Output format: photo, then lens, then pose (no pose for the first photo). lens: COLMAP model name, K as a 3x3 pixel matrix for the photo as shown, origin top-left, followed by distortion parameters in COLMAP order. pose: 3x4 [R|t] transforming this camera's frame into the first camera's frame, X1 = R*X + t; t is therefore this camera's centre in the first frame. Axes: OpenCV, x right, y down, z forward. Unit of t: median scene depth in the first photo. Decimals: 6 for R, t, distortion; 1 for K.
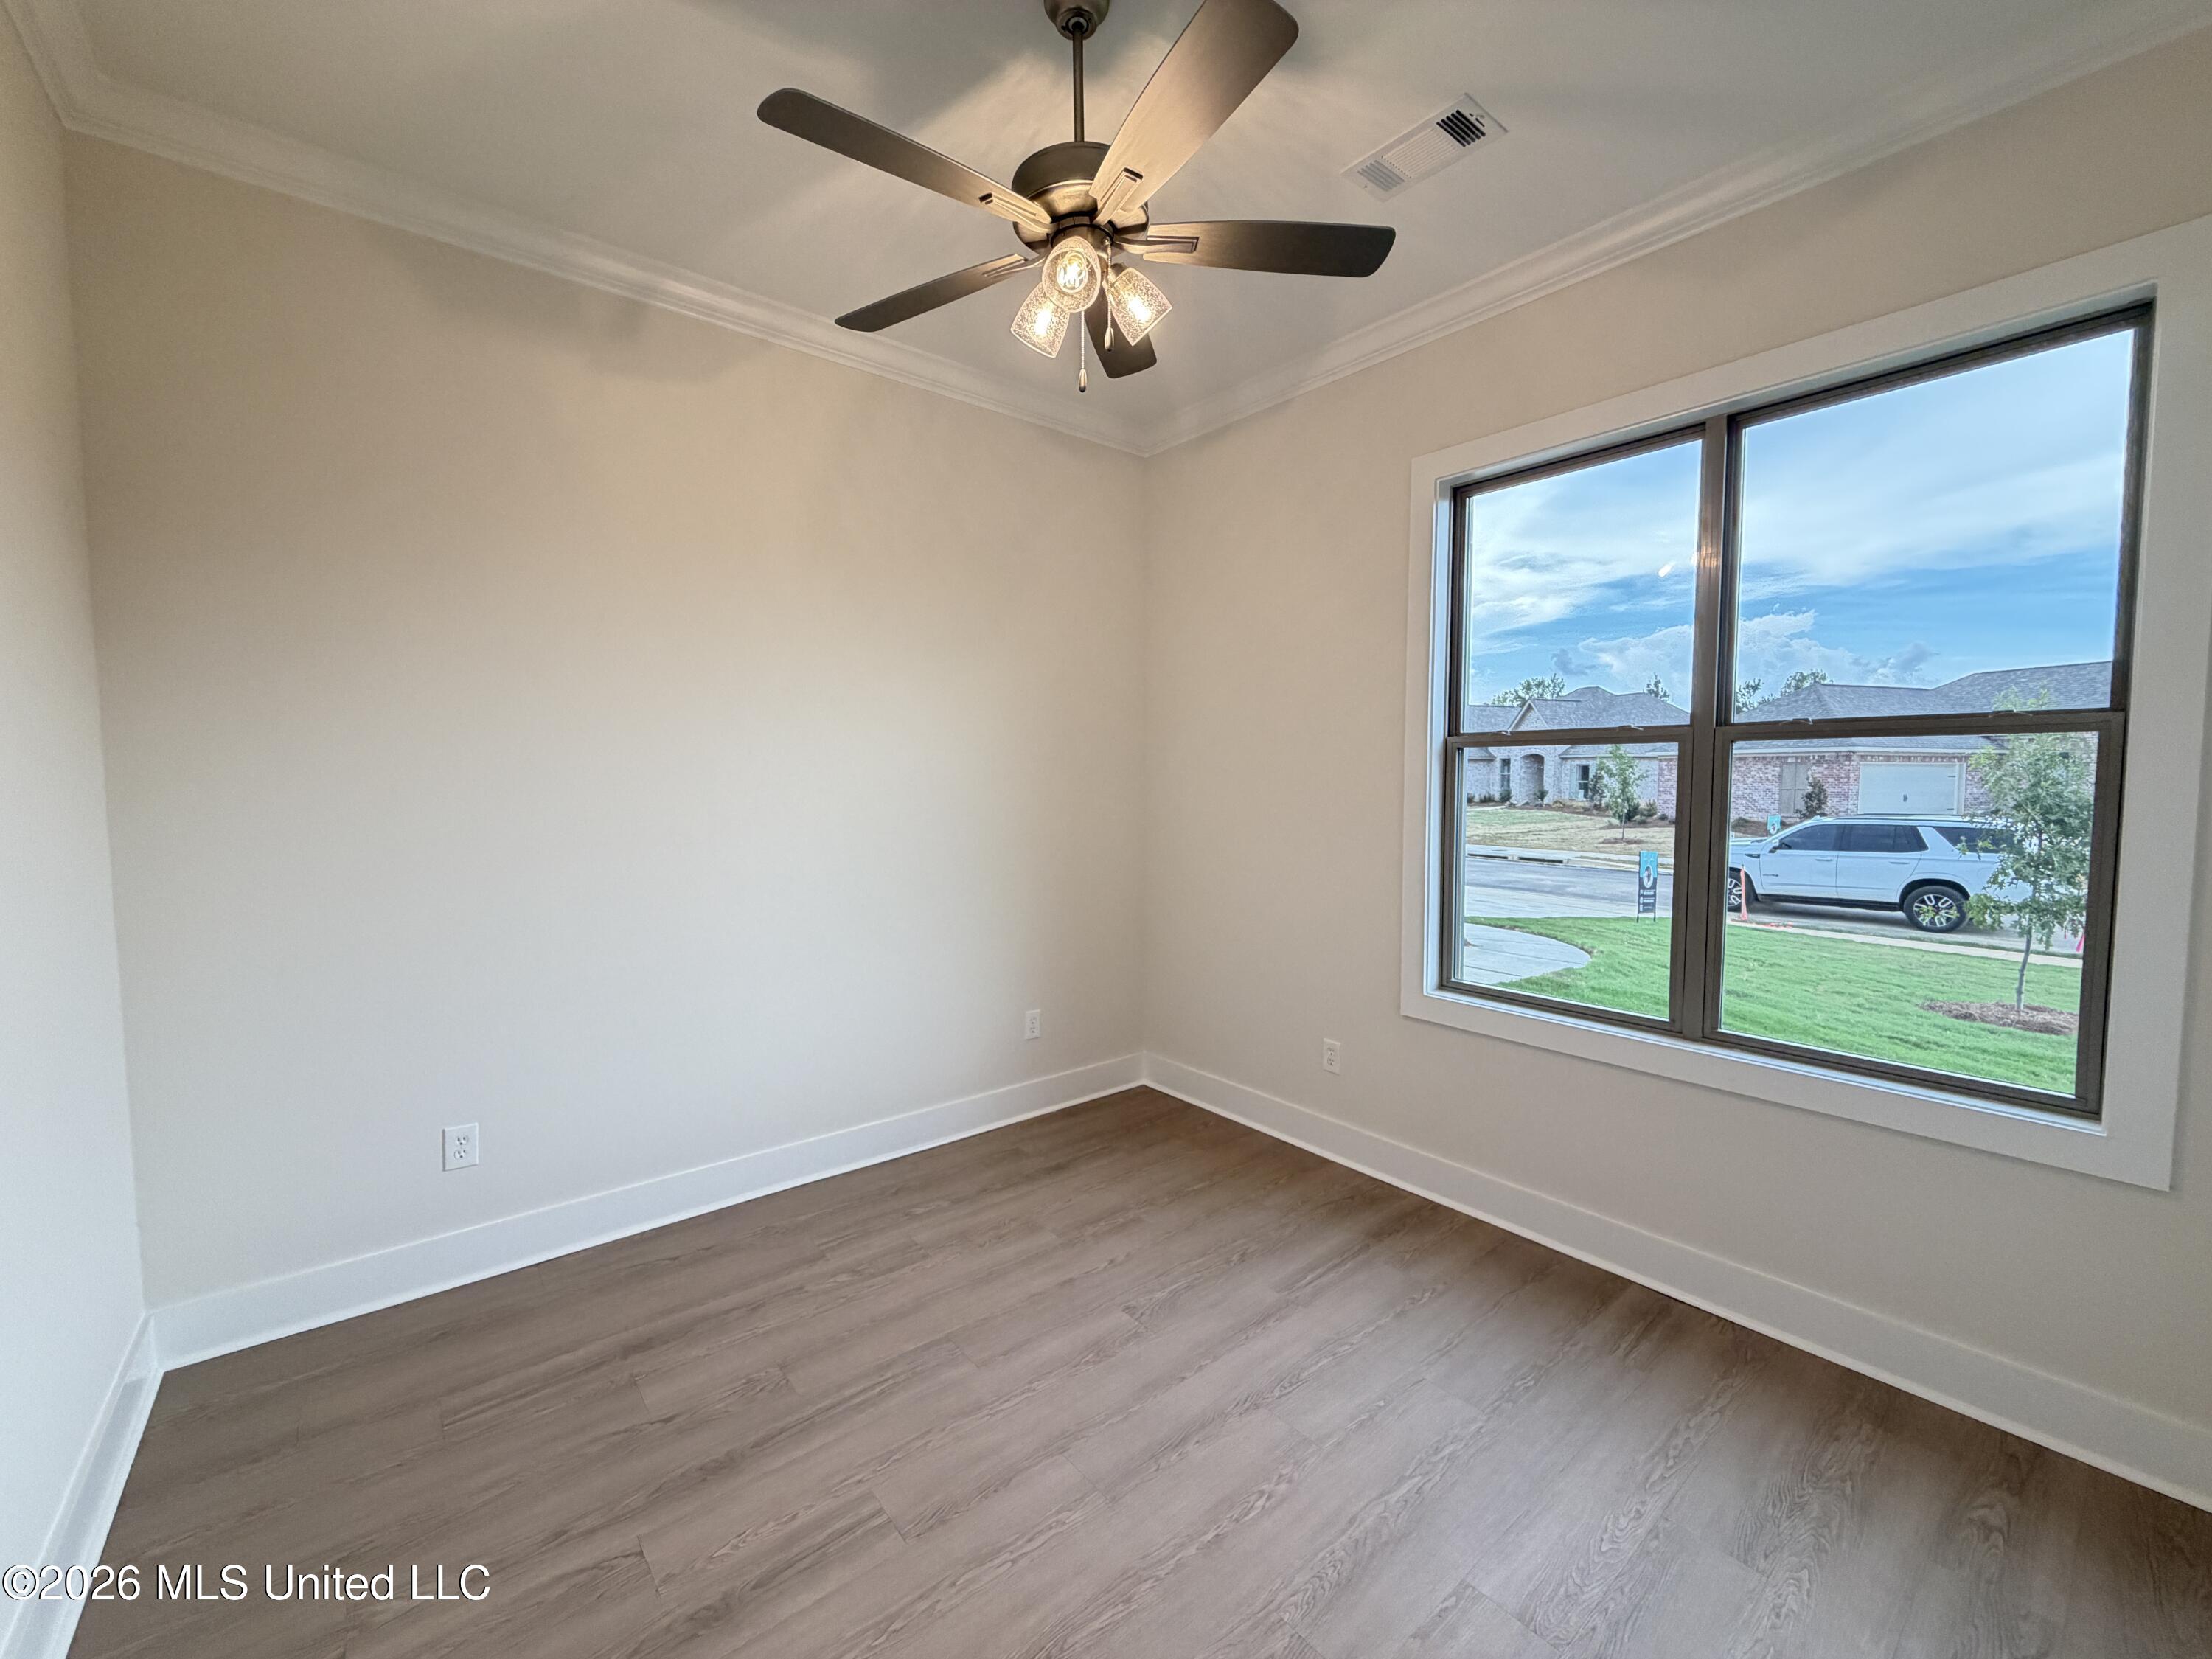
lens RADIAL K [[876.2, 0, 1097.7], [0, 876.2, 829.0], [0, 0, 1]] dist [-0.001389, -0.000122]
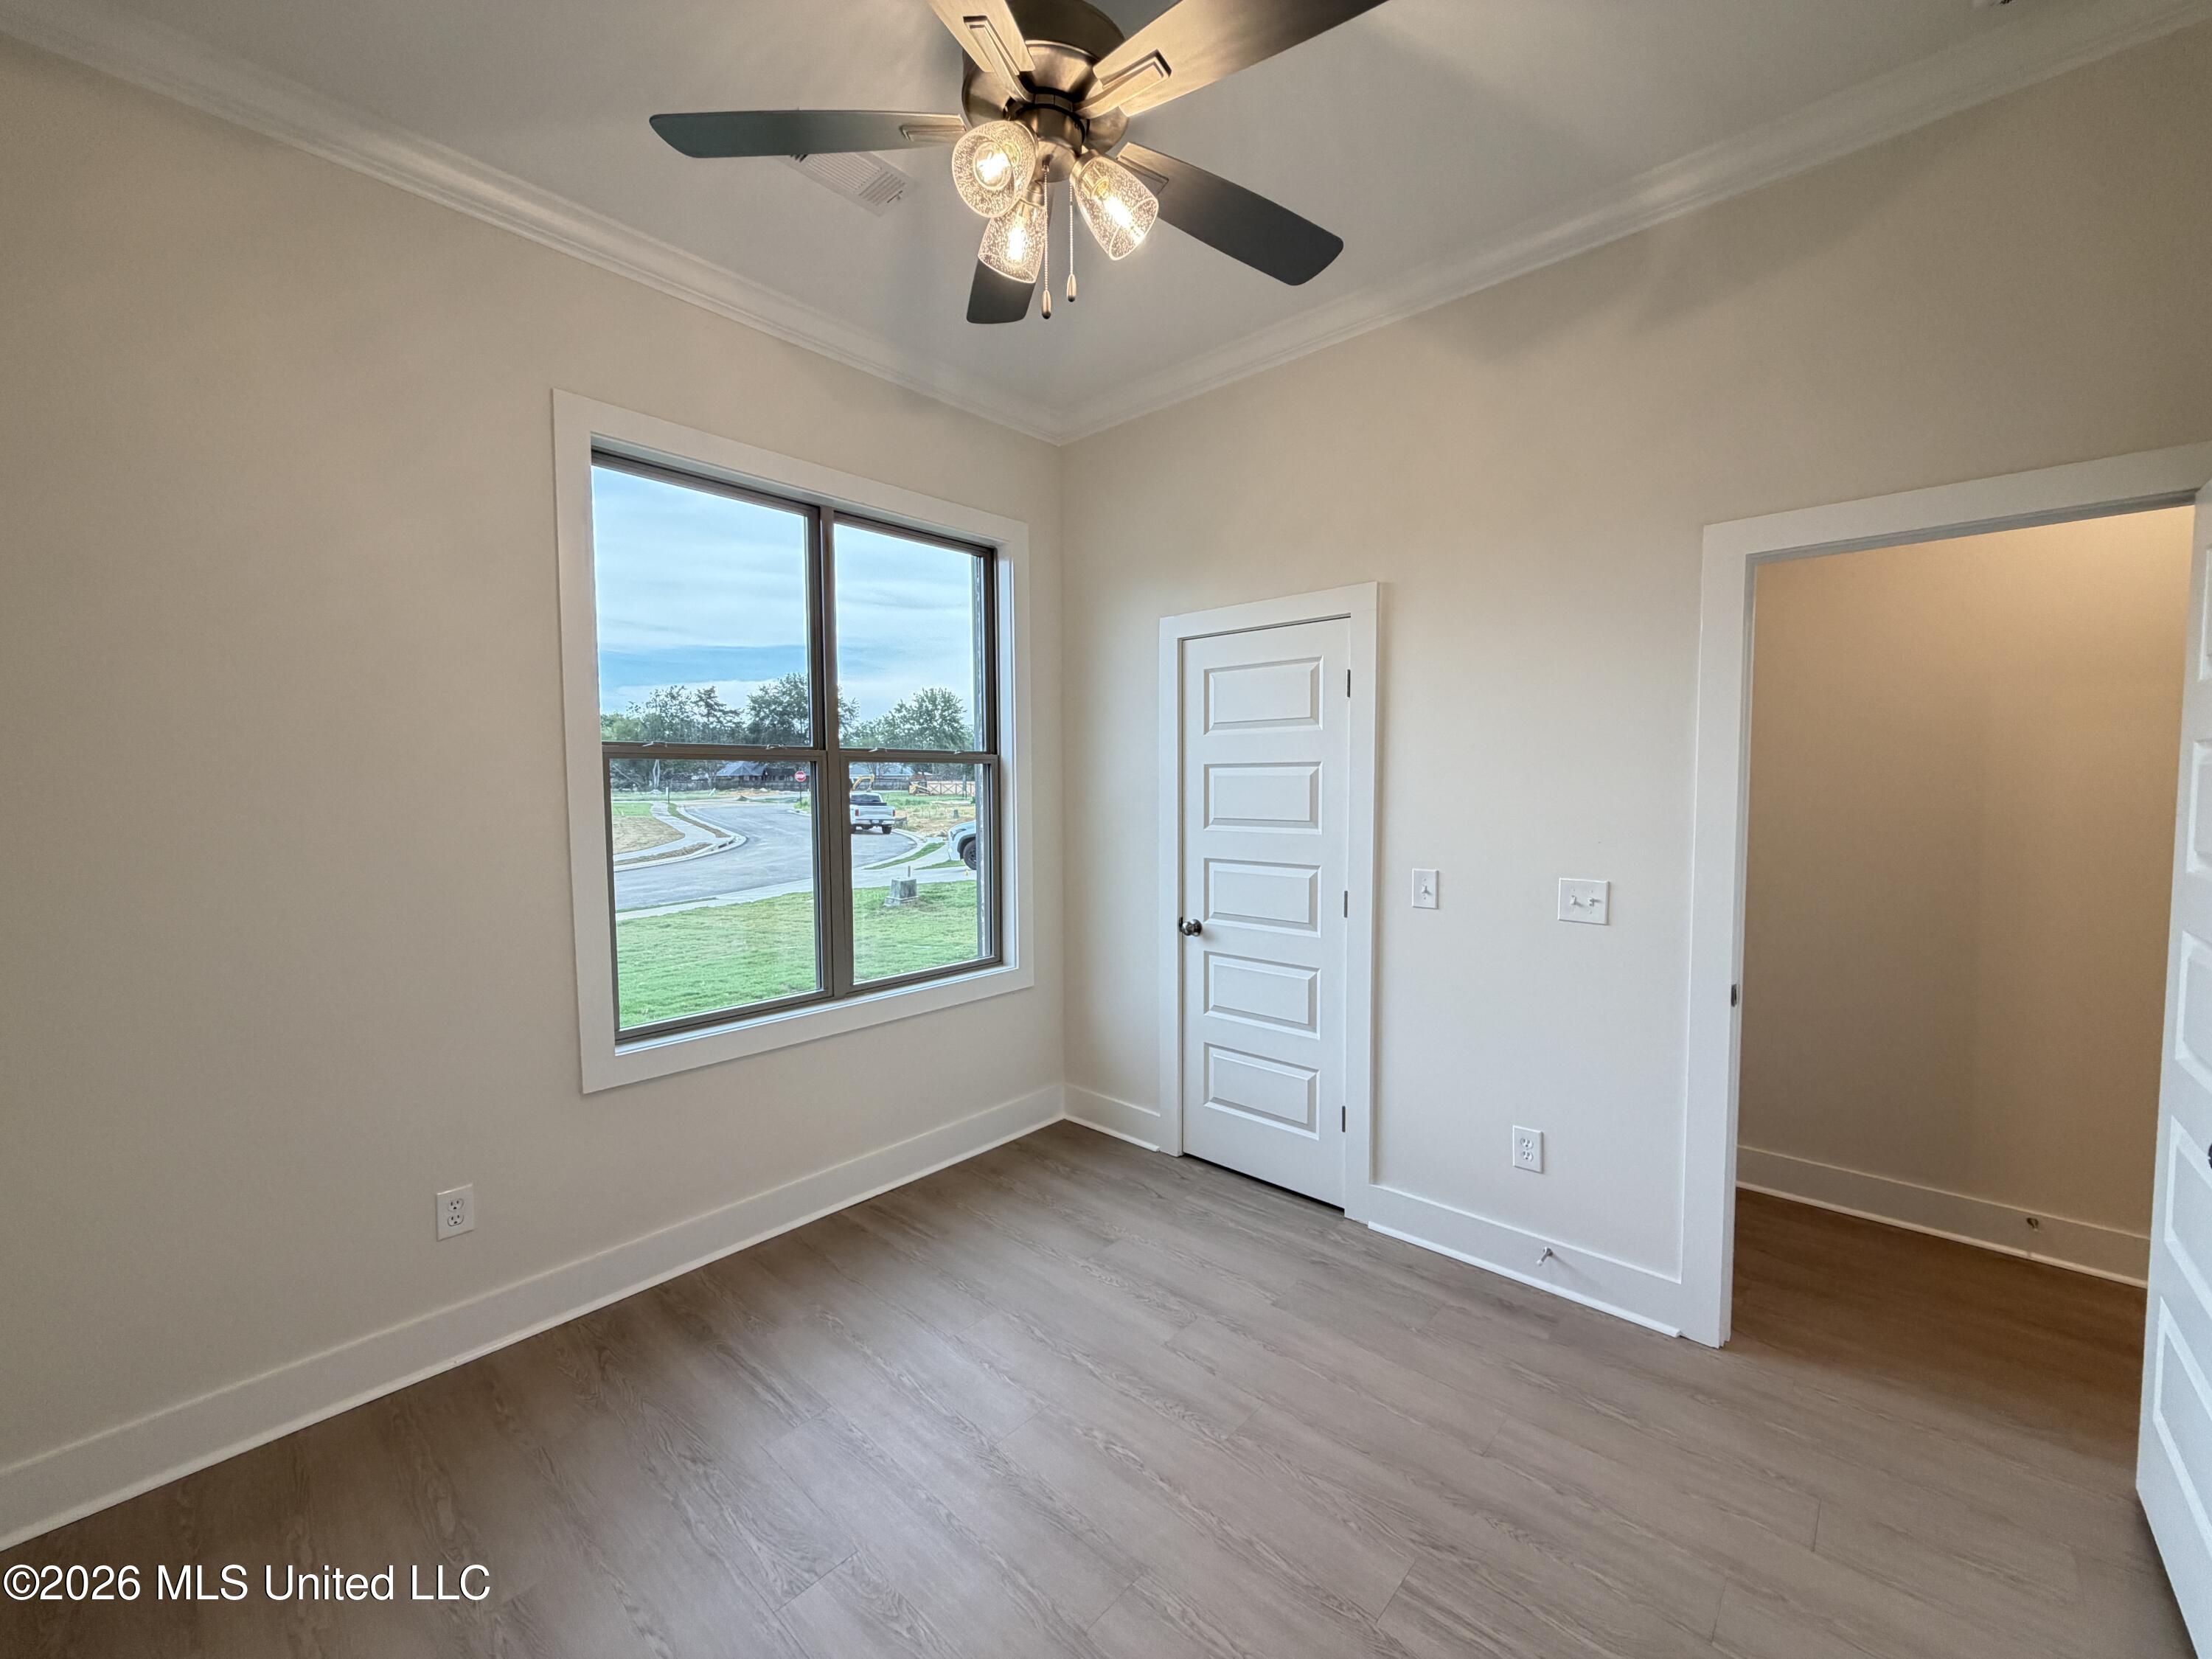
lens RADIAL K [[876.2, 0, 1097.7], [0, 876.2, 829.0], [0, 0, 1]] dist [-0.001389, -0.000122]
pose [[-0.137844, -0.052196, 0.989078, -0.653579], [0.067524, 0.995792, 0.061961, -0.058867], [-0.988150, 0.075327, -0.133739, 0.849414]]
